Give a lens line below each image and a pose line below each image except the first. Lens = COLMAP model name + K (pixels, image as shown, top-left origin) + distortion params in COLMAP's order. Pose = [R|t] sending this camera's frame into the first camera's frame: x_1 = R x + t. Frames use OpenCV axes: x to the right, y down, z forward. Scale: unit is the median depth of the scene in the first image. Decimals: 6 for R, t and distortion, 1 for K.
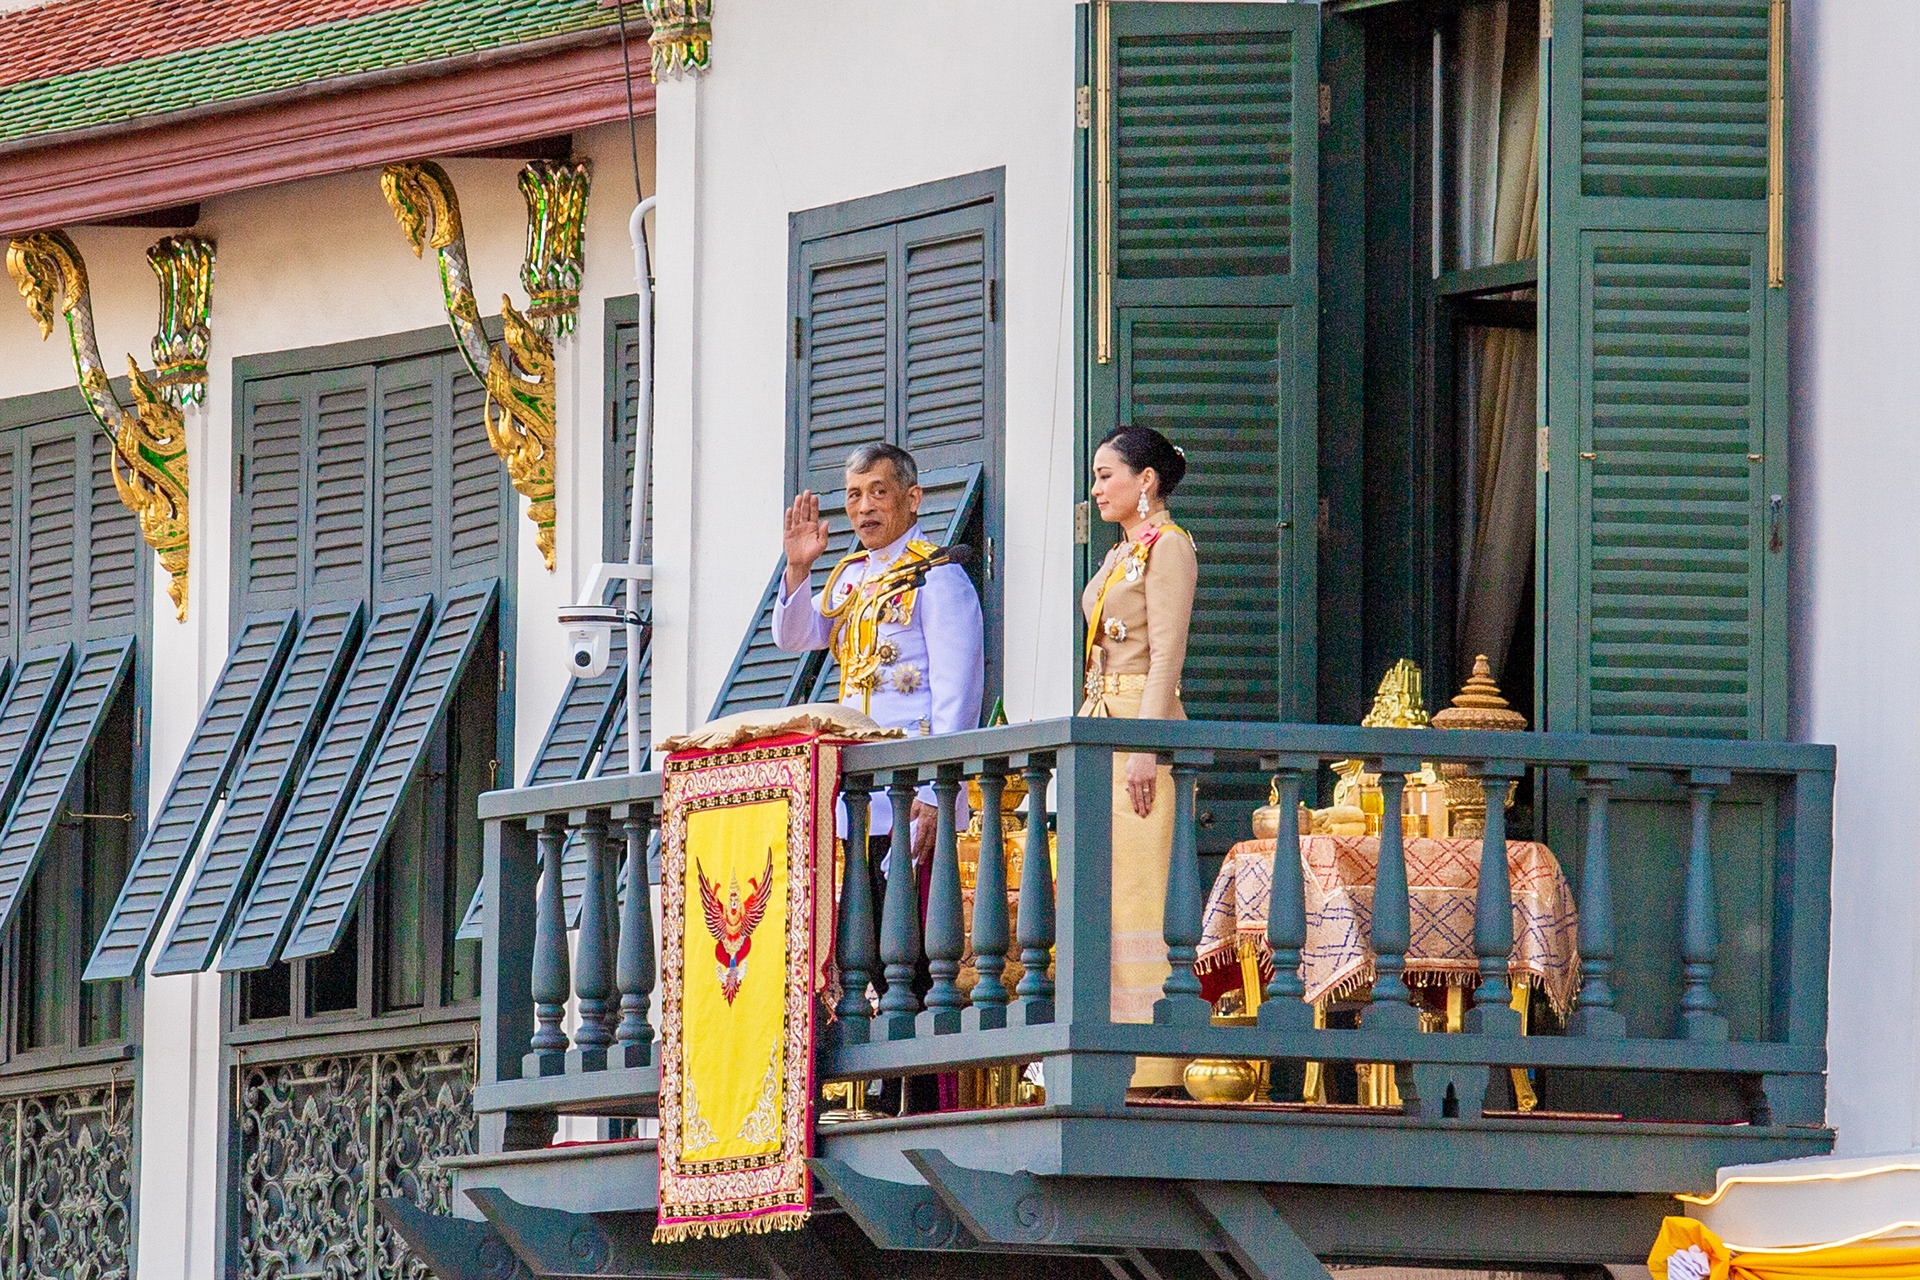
lens RADIAL K [[11048.3, 0, 973.9], [0, 11048.3, 643.1], [0, 0, 1]] dist [0.120132, 0.000000]
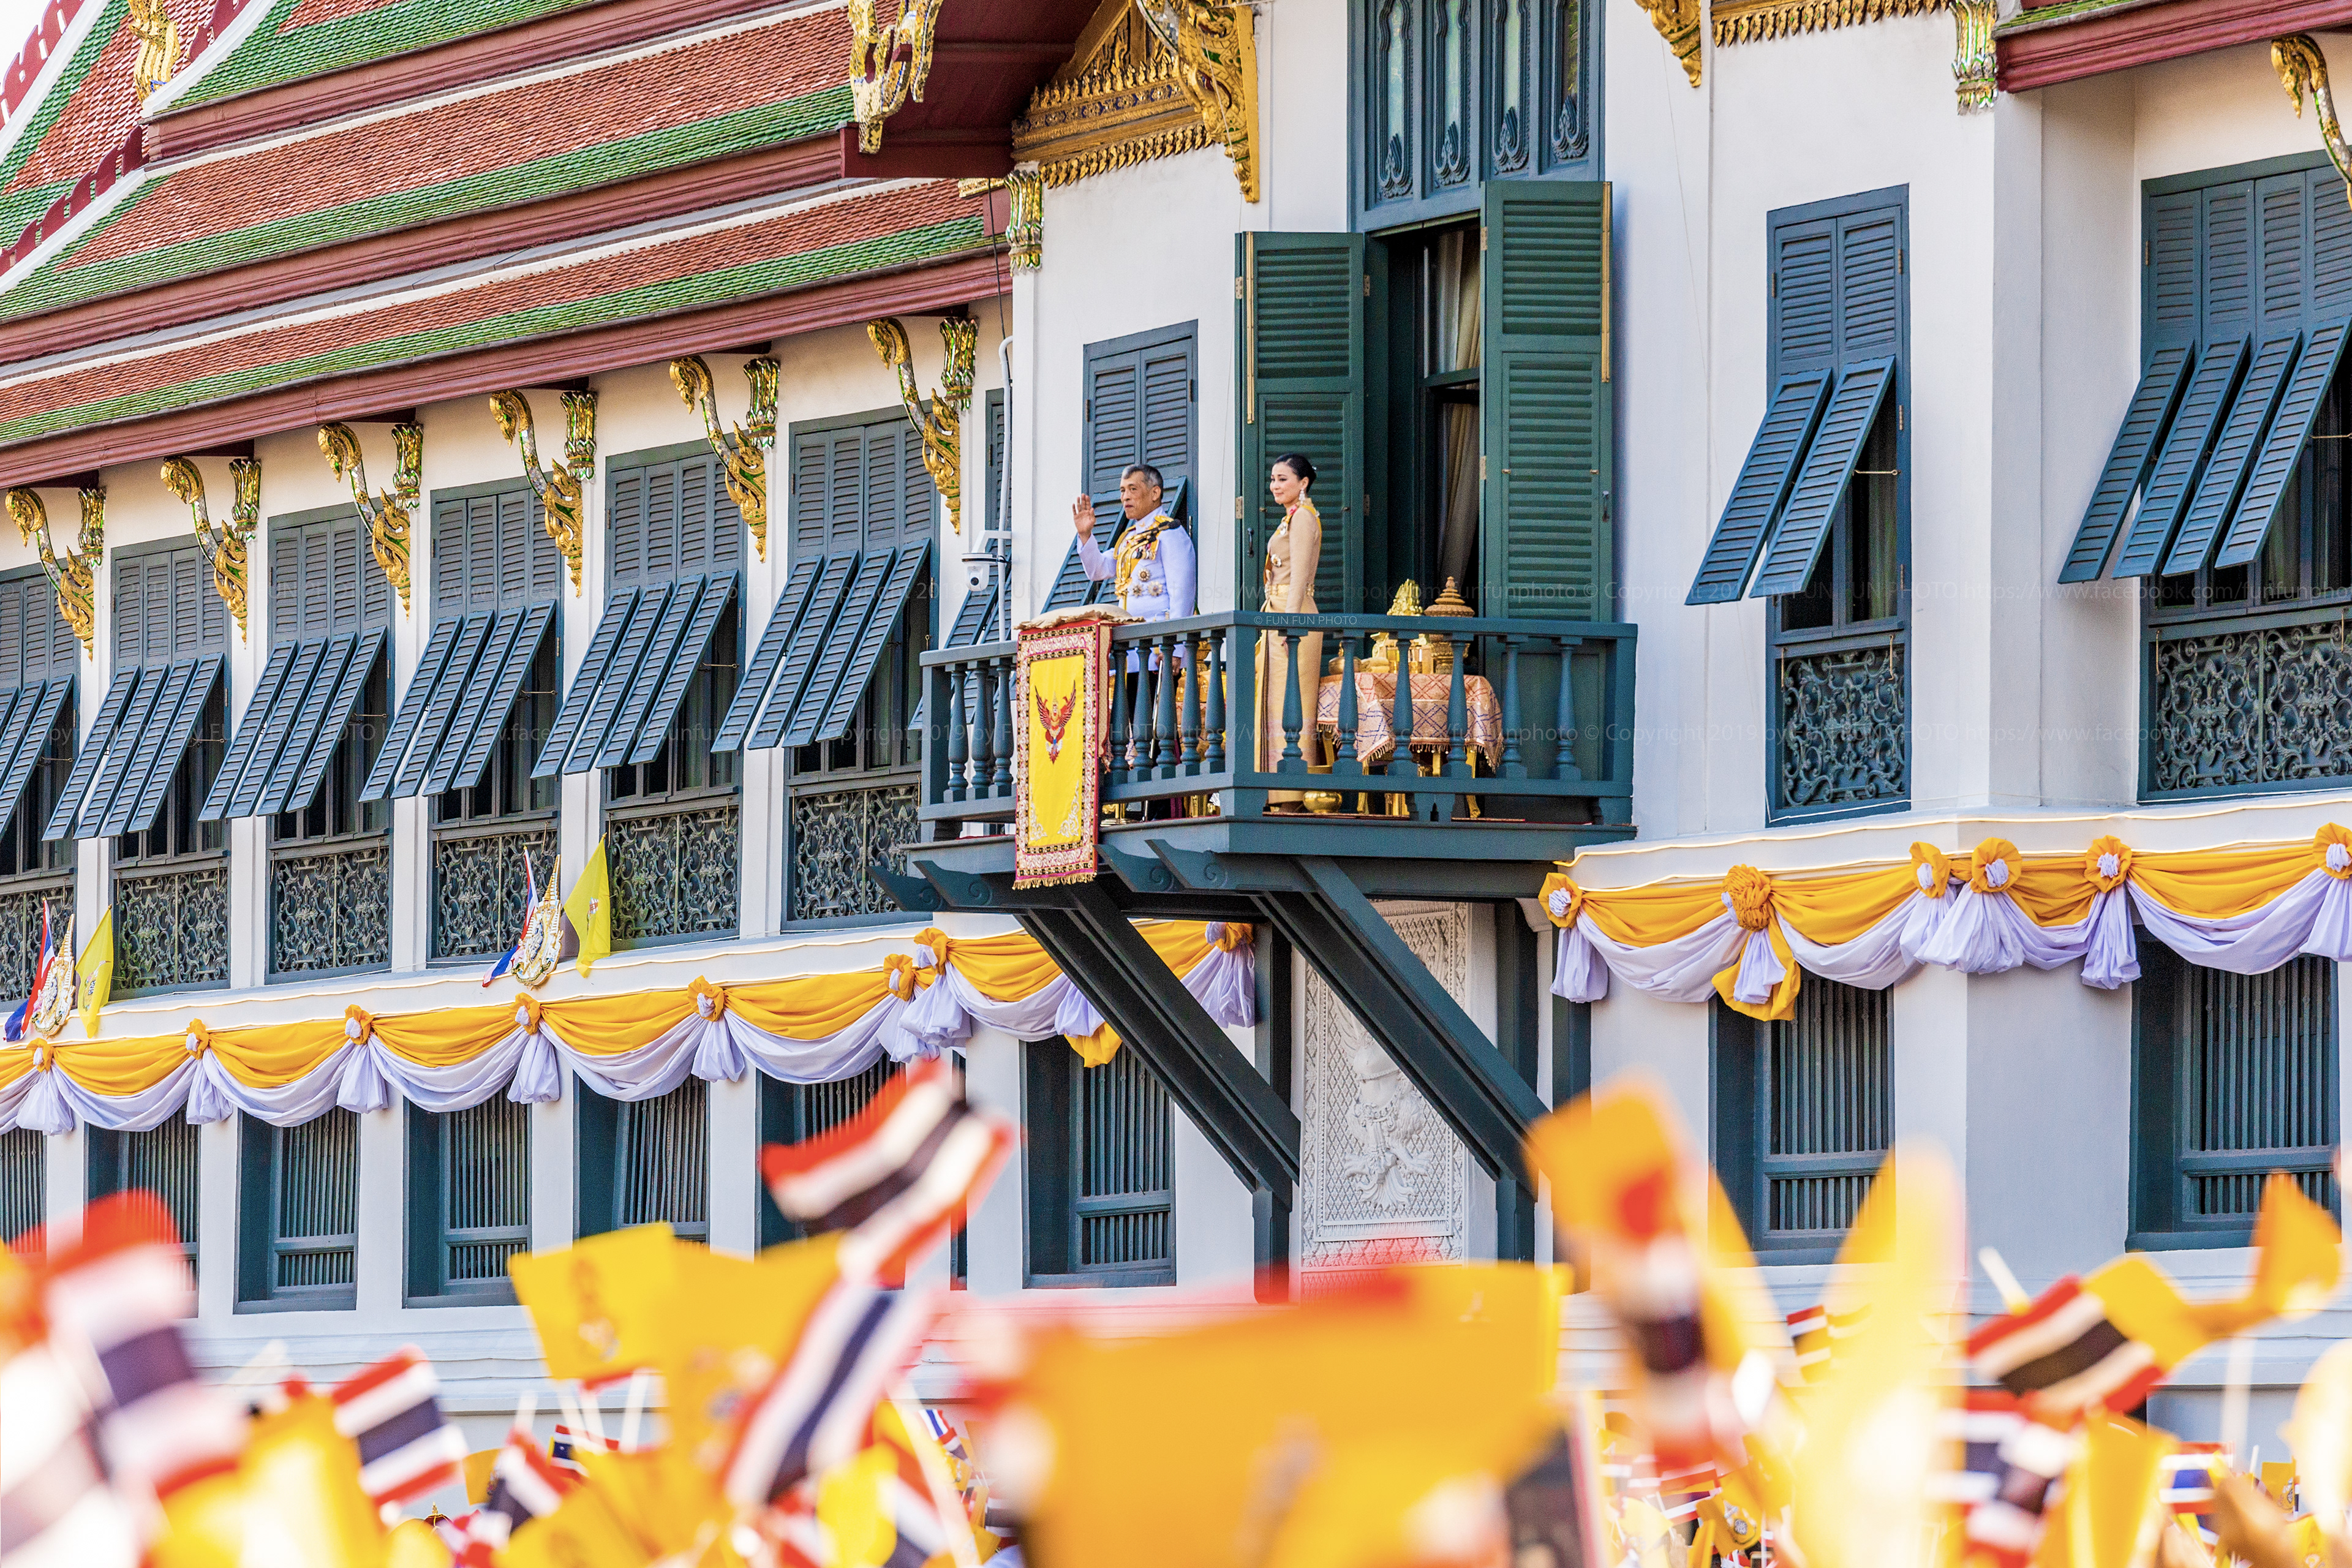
lens RADIAL K [[13534.1, 0, 1170.5], [0, 13534.1, 775.4], [0, 0, 1]] dist [0.120132, 0.000000]
pose [[0.999821, -0.003573, -0.018598, 0.040950], [0.003464, 0.999977, -0.005882, 0.048396], [0.018619, 0.005816, 0.999810, -1.312798]]
